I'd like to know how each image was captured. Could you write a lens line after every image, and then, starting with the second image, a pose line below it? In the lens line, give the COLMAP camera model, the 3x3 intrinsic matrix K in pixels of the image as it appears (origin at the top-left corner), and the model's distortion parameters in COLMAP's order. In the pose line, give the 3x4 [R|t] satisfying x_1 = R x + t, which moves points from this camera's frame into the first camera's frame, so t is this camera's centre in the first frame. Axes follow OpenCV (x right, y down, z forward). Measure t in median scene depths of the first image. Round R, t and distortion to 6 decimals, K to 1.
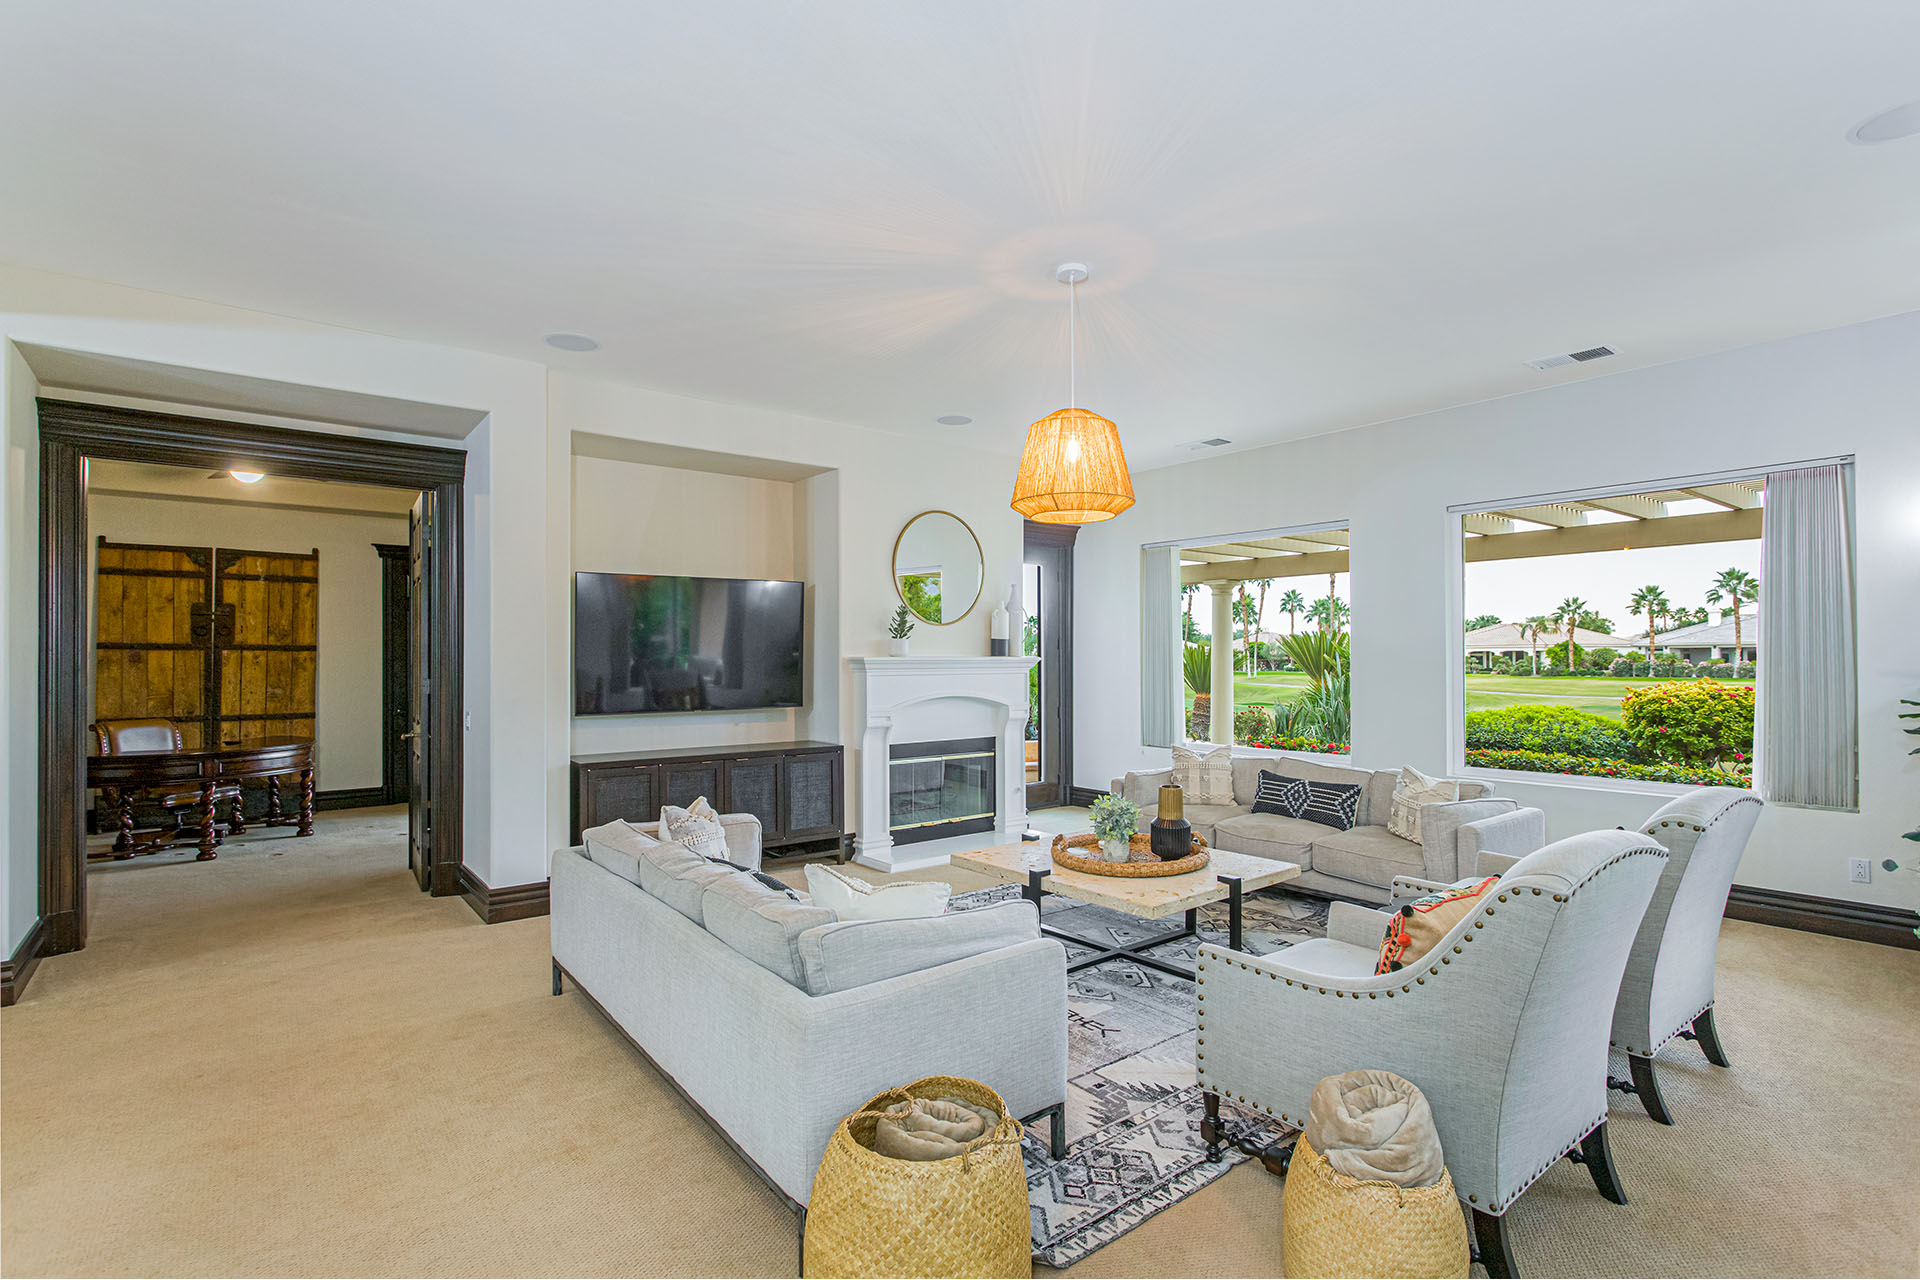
lens RADIAL K [[913.0, 0, 955.4], [0, 913.0, 641.9], [0, 0, 1]] dist [0.001021, 0.000483]
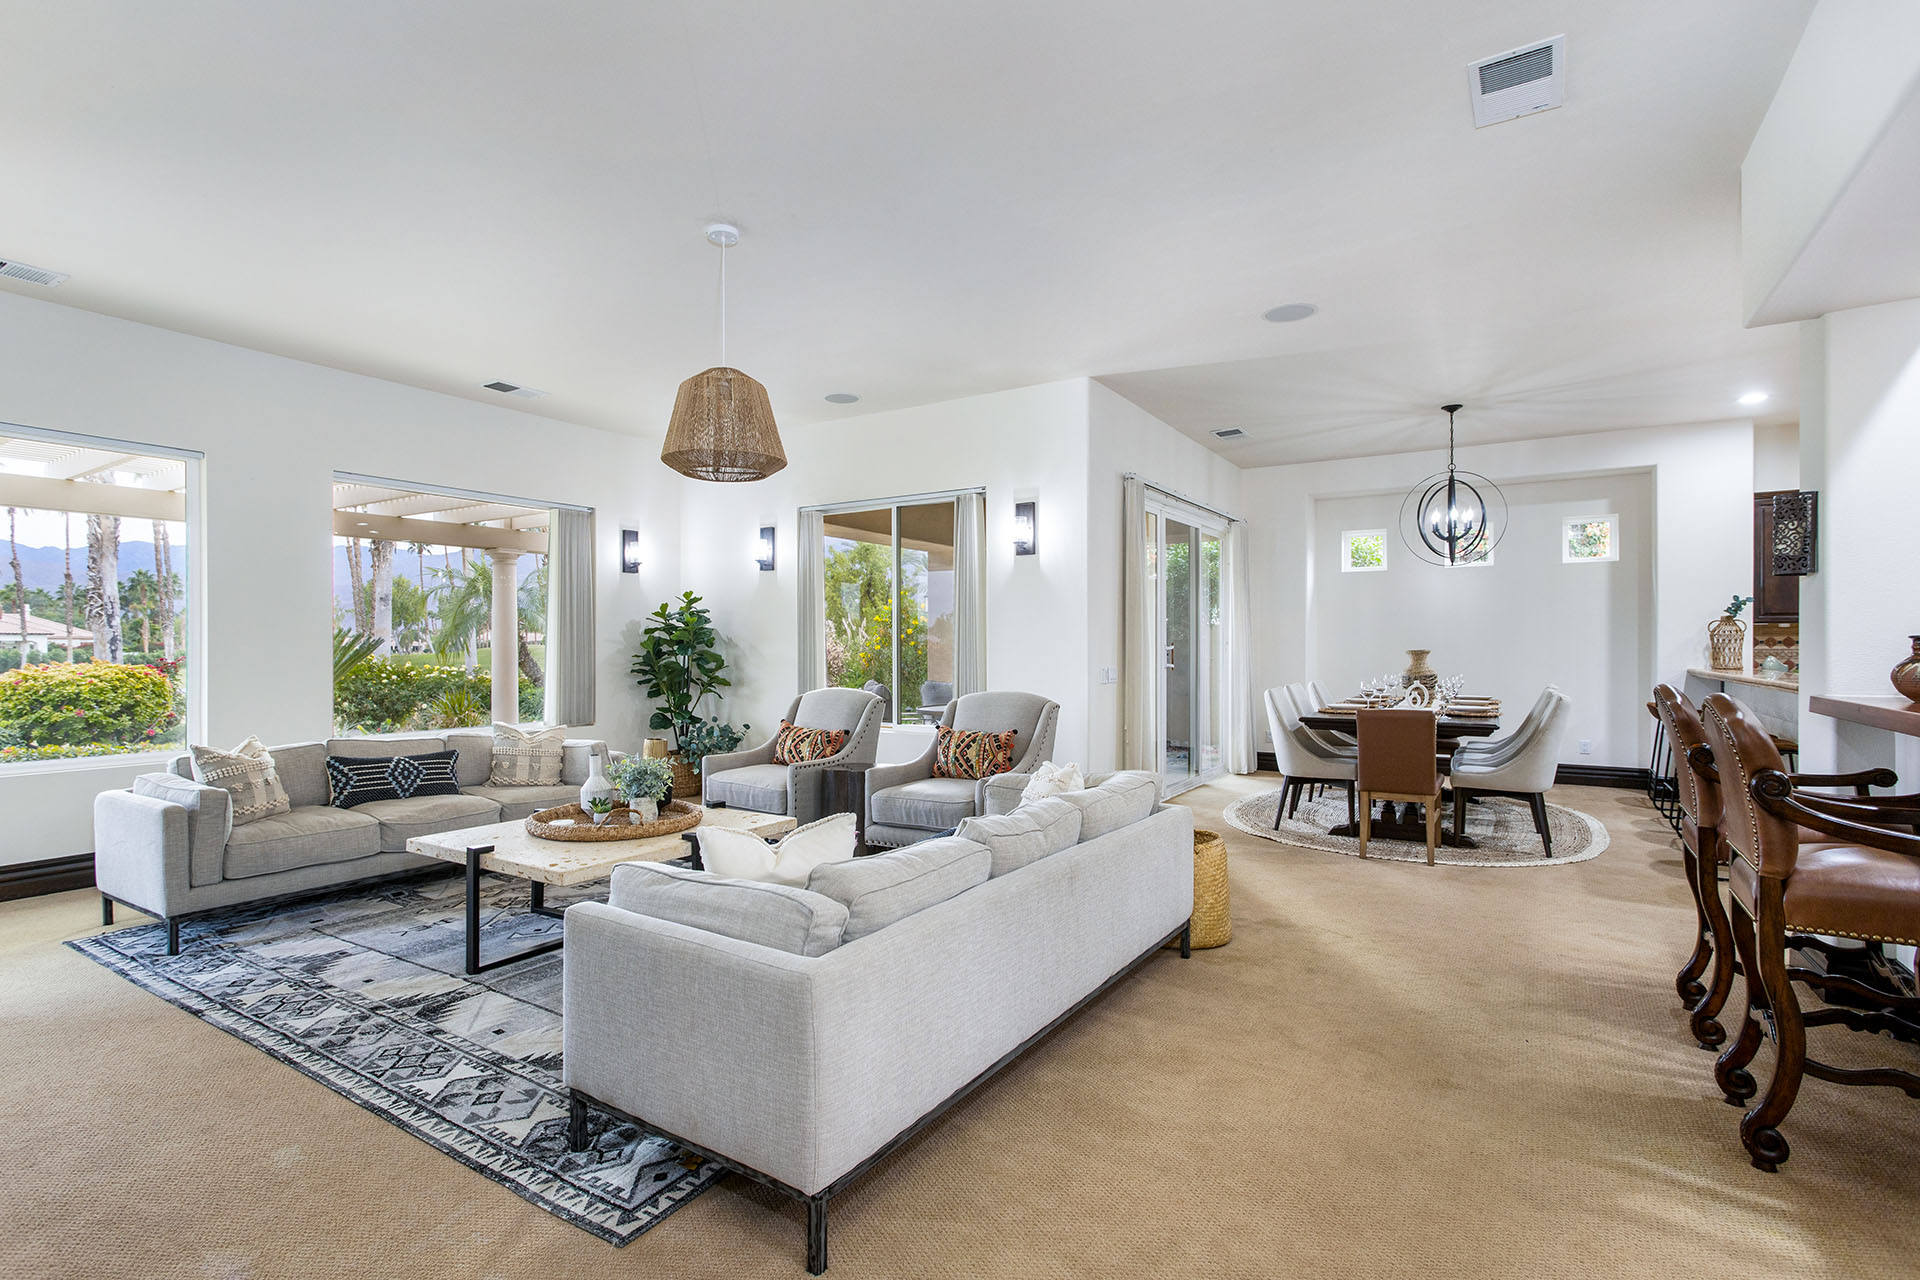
lens RADIAL K [[913.0, 0, 955.4], [0, 913.0, 641.9], [0, 0, 1]] dist [0.001021, 0.000483]
pose [[-0.327775, 0.011720, 0.944683, -0.401554], [-0.011327, 0.999802, -0.016334, 0.029791], [-0.944688, -0.016054, -0.327578, 0.483859]]
